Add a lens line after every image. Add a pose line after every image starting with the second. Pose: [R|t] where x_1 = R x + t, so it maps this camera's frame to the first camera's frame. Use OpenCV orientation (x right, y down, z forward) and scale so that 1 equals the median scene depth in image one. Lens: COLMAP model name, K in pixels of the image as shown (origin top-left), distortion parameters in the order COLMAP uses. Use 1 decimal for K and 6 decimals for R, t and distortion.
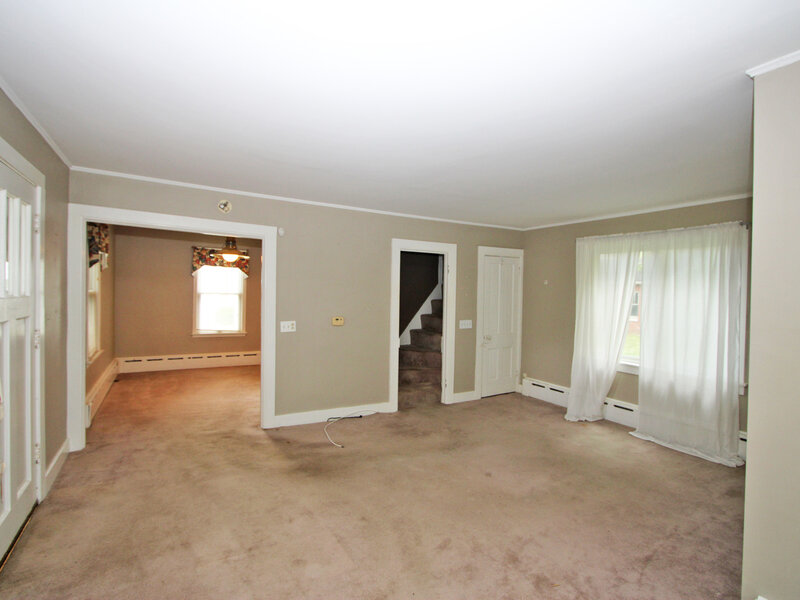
lens RADIAL K [[417.2, 0, 399.5], [0, 417.2, 298.7], [0, 0, 1]] dist [-0.004289, -0.000073]
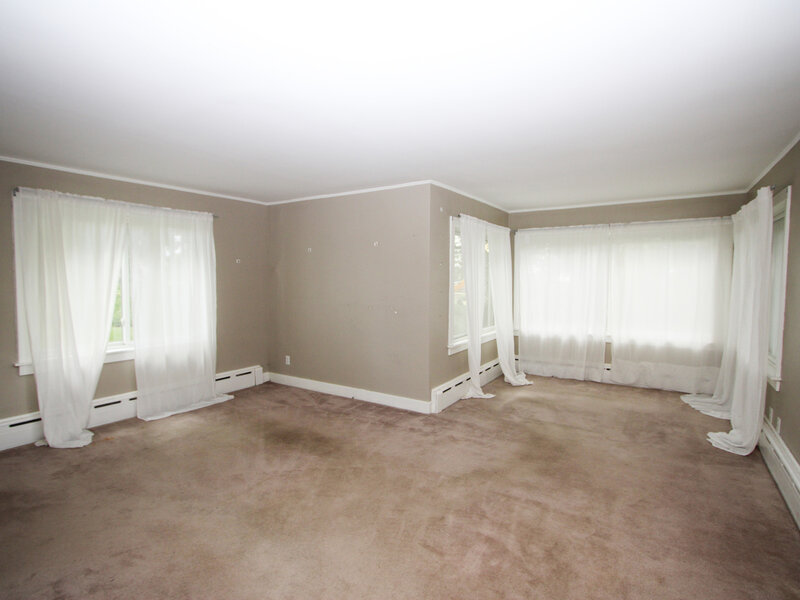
lens RADIAL K [[422.1, 0, 399.1], [0, 422.1, 302.9], [0, 0, 1]] dist [-0.000888, 0.000337]
pose [[-0.462516, -0.079796, 0.883013, -0.520318], [-0.003447, 0.996096, 0.088209, -0.024962], [-0.886604, 0.037754, -0.460985, 0.920335]]
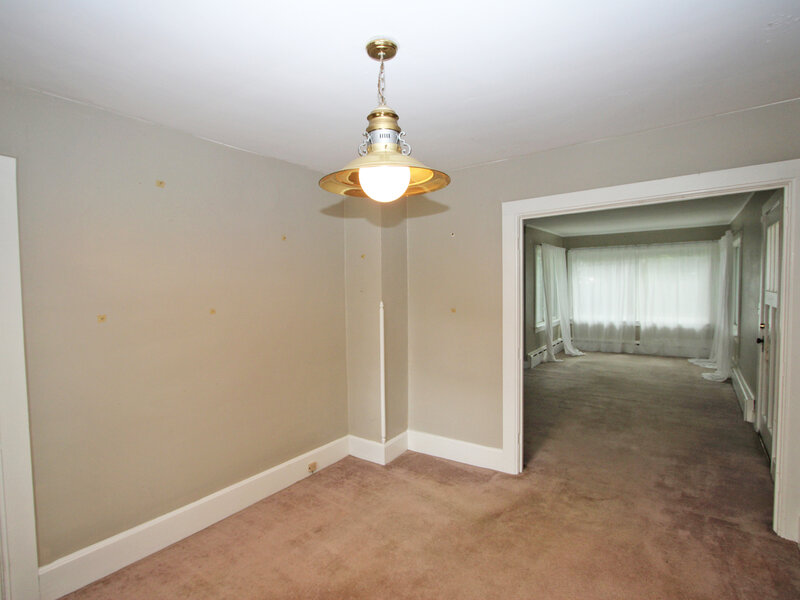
lens RADIAL K [[417.2, 0, 399.5], [0, 417.2, 298.7], [0, 0, 1]] dist [-0.004289, -0.000073]
pose [[-0.427302, -0.057269, 0.902293, -0.936752], [0.015513, 0.997380, 0.070651, -0.065075], [-0.903976, 0.044187, -0.425294, 1.560460]]
